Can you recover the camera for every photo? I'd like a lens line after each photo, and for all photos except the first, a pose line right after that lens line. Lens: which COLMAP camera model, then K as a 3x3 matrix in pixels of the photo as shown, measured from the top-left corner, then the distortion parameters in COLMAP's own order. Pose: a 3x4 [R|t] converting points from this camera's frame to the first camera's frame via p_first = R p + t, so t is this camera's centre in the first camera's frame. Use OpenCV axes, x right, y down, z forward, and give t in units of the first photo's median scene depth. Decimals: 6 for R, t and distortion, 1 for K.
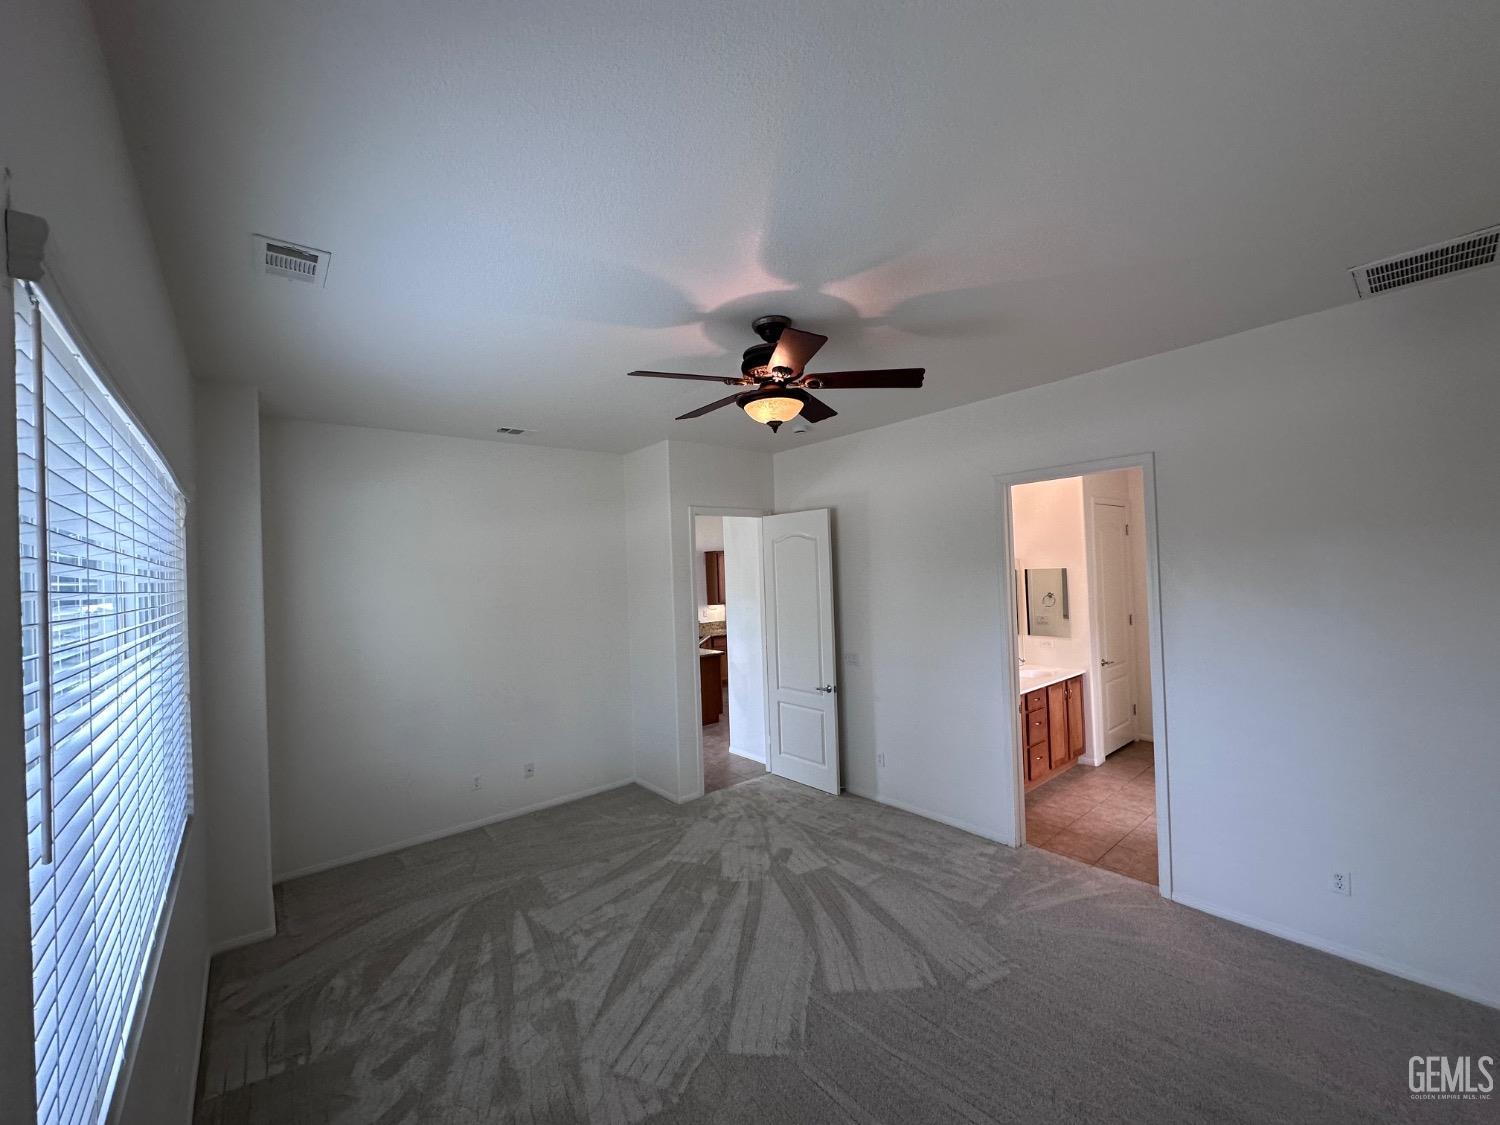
lens RADIAL K [[597.4, 0, 749.3], [0, 597.4, 560.6], [0, 0, 1]] dist [-0.003439, 0.000780]
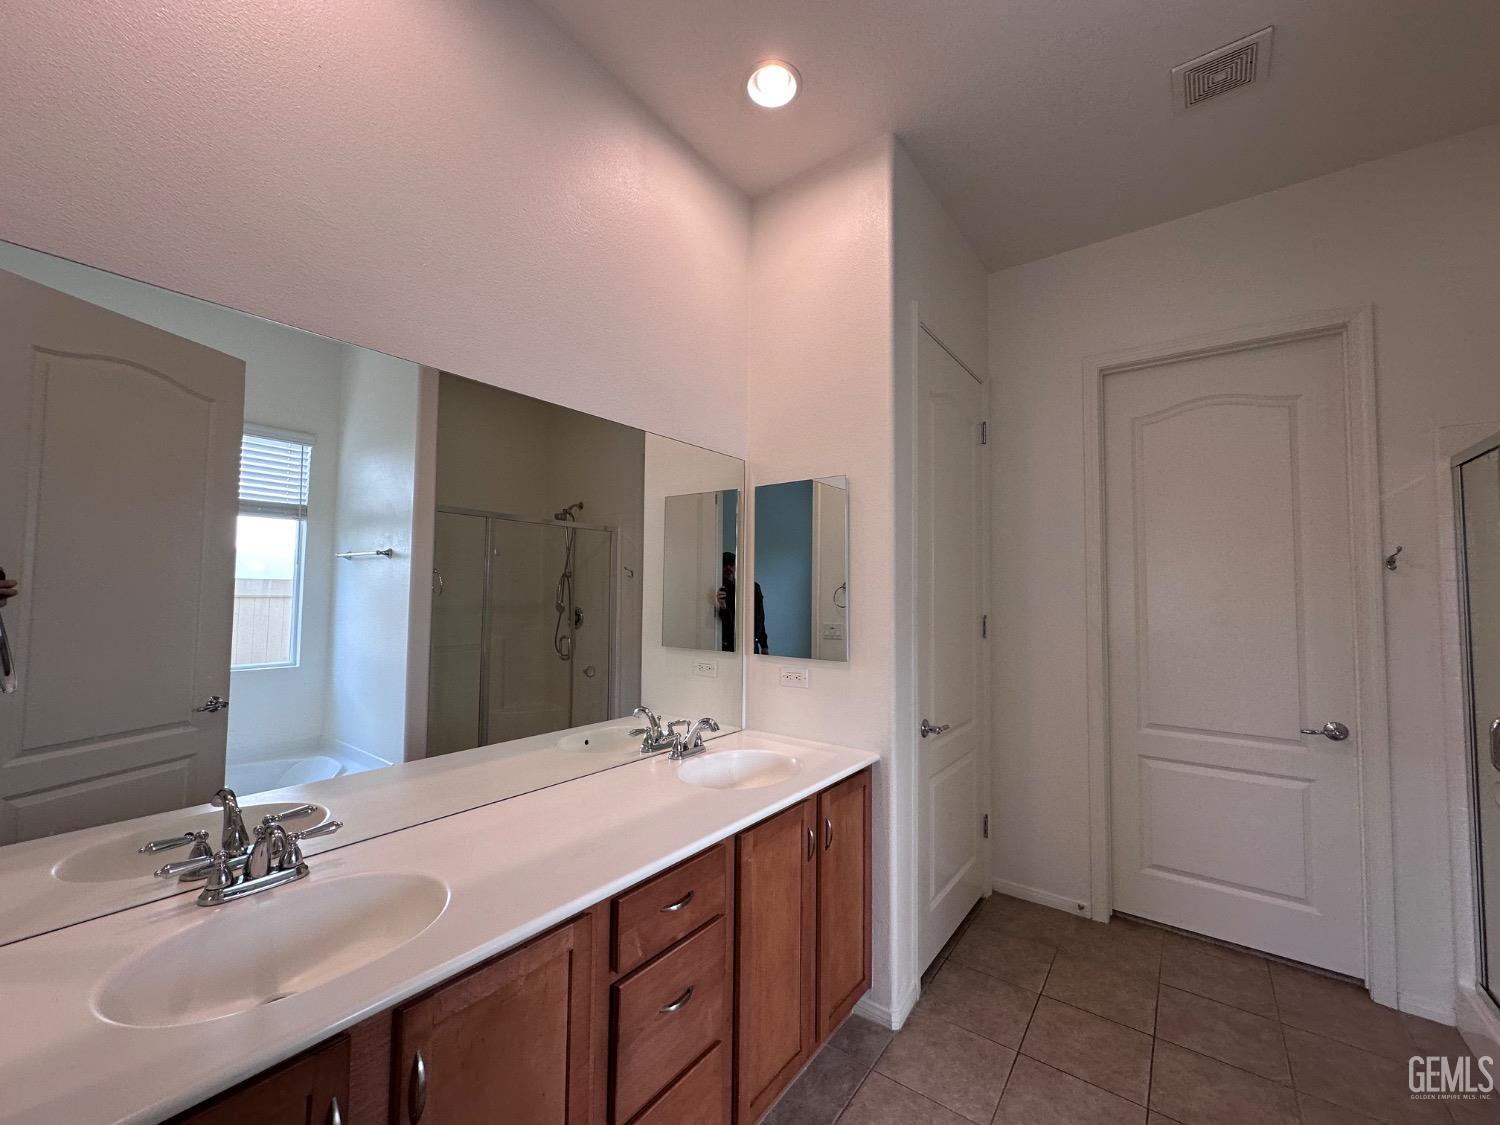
lens RADIAL K [[597.4, 0, 749.3], [0, 597.4, 560.6], [0, 0, 1]] dist [-0.003439, 0.000780]
pose [[0.970186, 0.063678, 0.233848, 0.392804], [-0.053335, 0.997309, -0.050298, 0.089189], [-0.236422, 0.036327, 0.970971, 0.660617]]
